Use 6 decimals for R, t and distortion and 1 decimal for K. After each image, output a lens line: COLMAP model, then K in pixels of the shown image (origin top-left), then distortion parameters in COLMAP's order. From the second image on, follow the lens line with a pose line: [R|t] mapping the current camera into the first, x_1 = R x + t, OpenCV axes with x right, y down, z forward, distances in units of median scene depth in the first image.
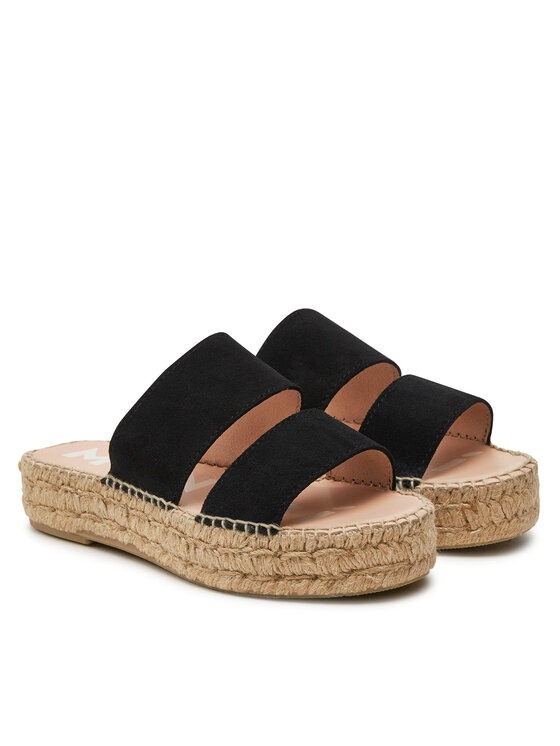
lens RADIAL K [[2189.9, 0, 282.1], [0, 2189.9, 374.6], [0, 0, 1]] dist [0.157821, 0.000000]
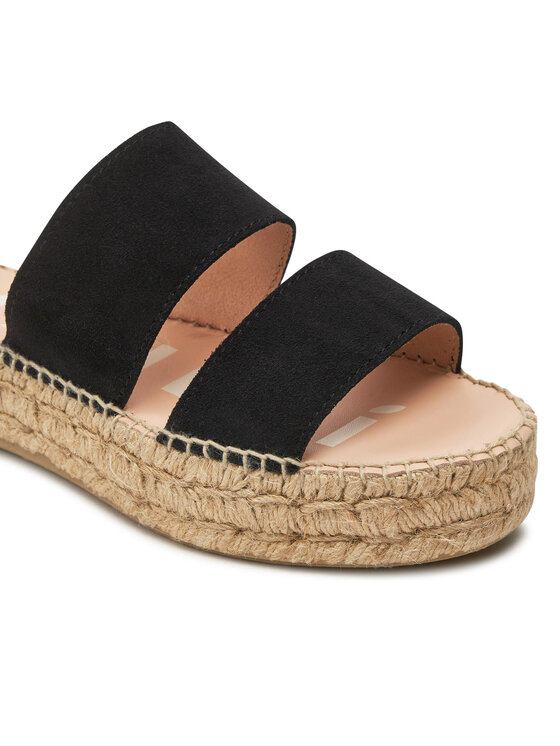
lens RADIAL K [[2189.9, 0, 277.0], [0, 2189.9, 370.0], [0, 0, 1]] dist [0.157821, 0.000000]
pose [[0.993832, -0.013895, 0.110022, -0.074181], [-0.008300, 0.980016, 0.198744, -0.077128], [-0.110585, -0.198431, 0.973856, 0.397269]]
